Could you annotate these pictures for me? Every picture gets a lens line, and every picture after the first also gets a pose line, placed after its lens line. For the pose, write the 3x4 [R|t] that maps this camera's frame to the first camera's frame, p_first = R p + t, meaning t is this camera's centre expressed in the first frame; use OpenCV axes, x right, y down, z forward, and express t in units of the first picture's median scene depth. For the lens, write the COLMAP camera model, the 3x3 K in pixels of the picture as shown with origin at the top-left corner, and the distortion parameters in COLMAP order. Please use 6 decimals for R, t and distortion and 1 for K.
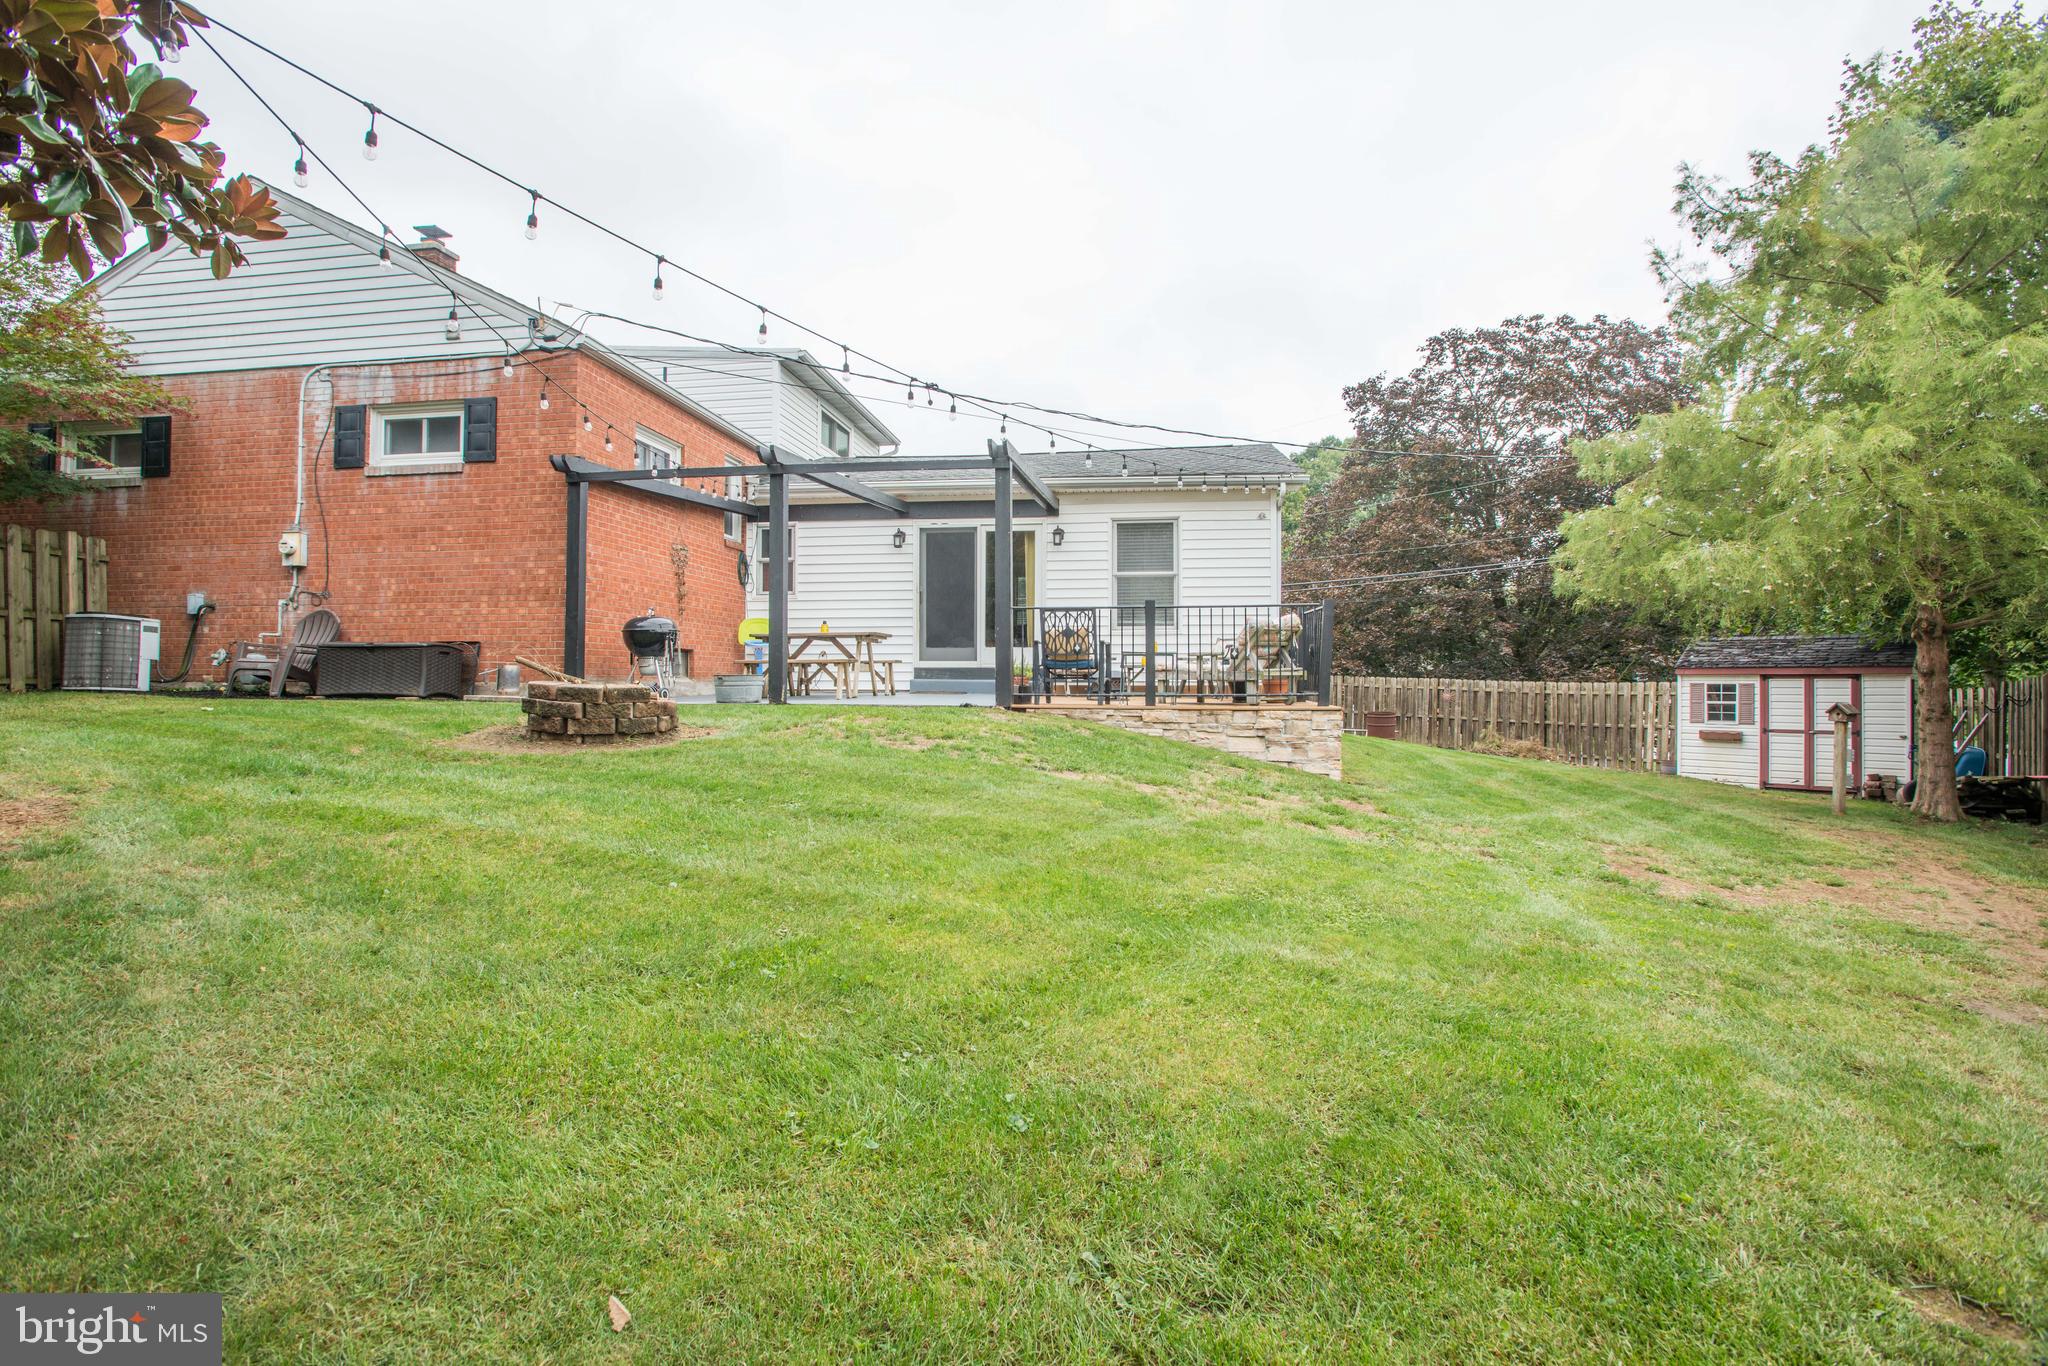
lens RADIAL K [[994.9, 0, 1019.7], [0, 994.9, 685.3], [0, 0, 1]] dist [-0.044503, 0.013340]
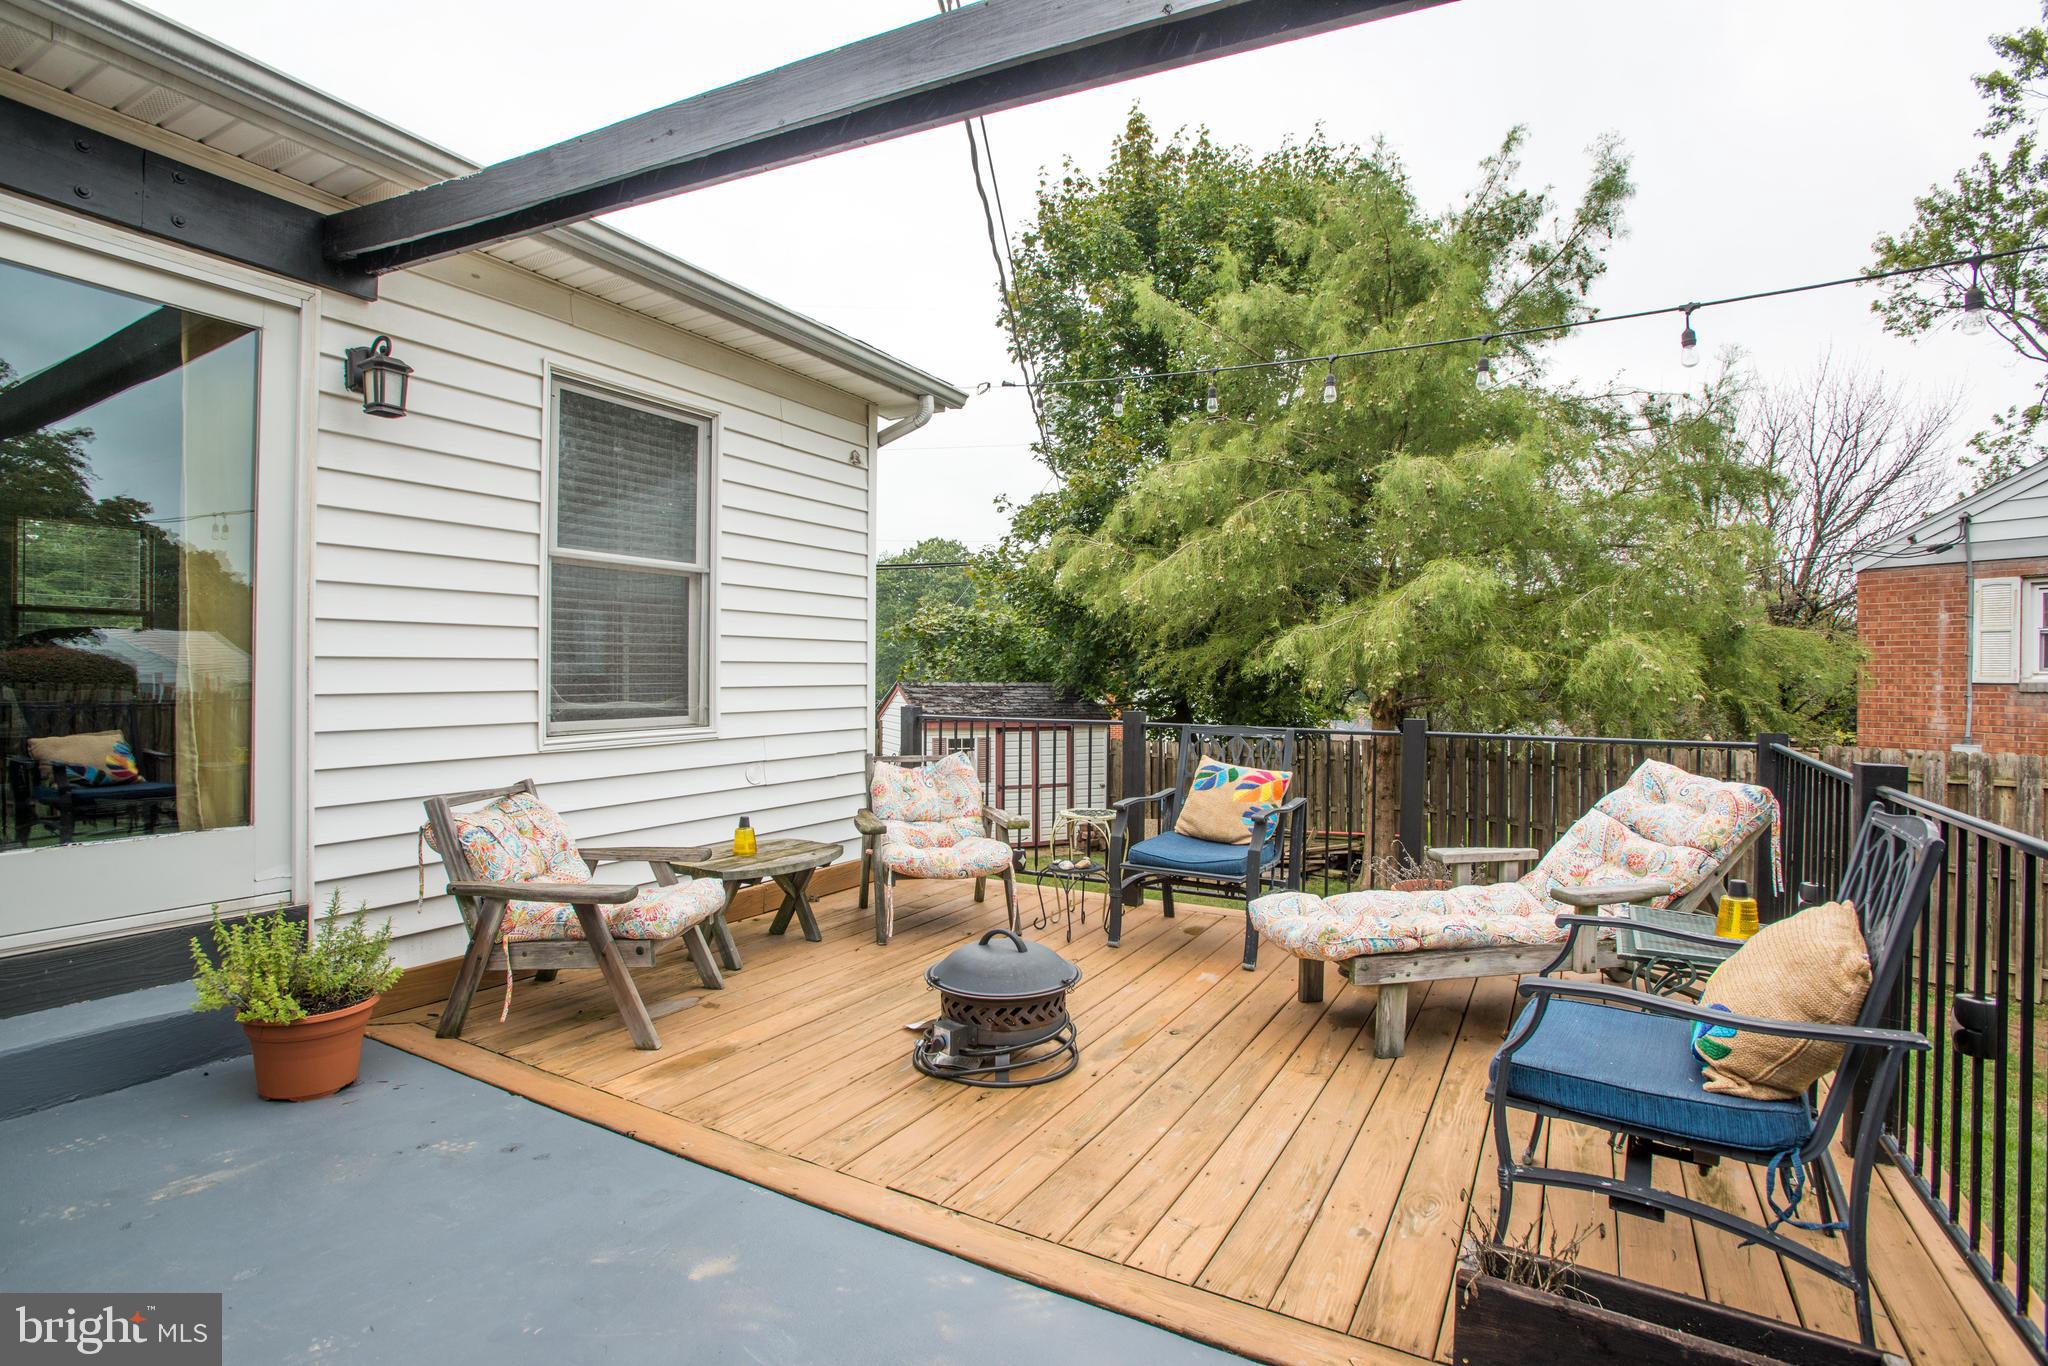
lens RADIAL K [[994.9, 0, 1003.9], [0, 994.9, 679.3], [0, 0, 1]] dist [-0.044503, 0.013340]
pose [[0.339308, -0.010813, 0.940613, -0.183141], [0.004398, 0.999941, 0.009909, -0.097533], [-0.940665, 0.000775, 0.339335, 0.992722]]
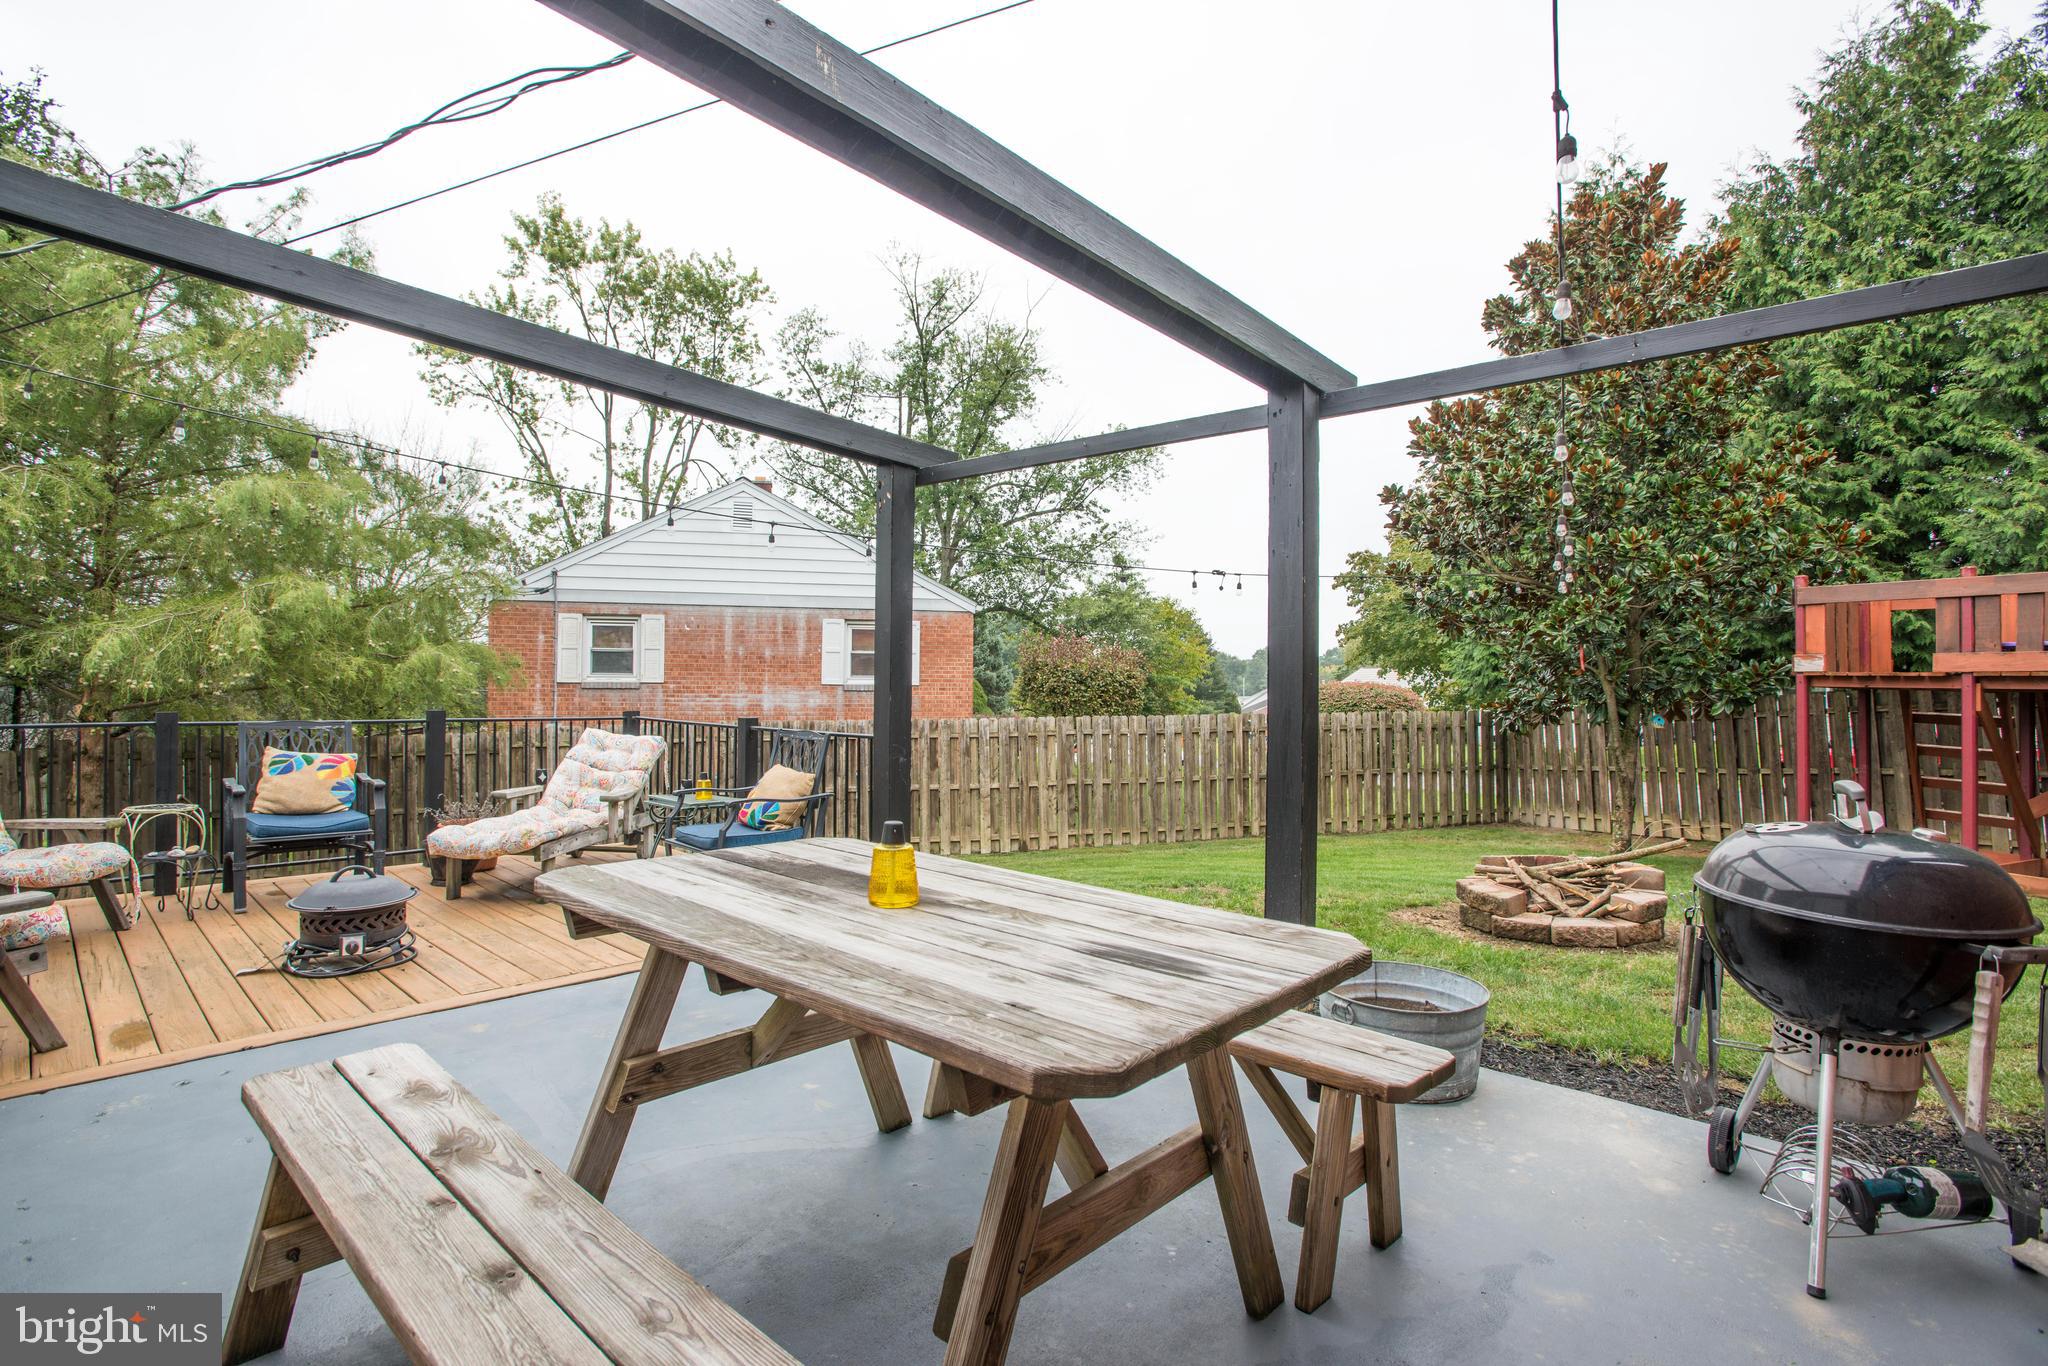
lens RADIAL K [[994.9, 0, 1026.6], [0, 994.9, 669.1], [0, 0, 1]] dist [-0.044503, 0.013340]
pose [[-0.840052, -0.005479, 0.542478, -0.350799], [-0.008787, 0.999955, -0.003507, -0.100990], [-0.542434, -0.007713, -0.840063, 1.282911]]
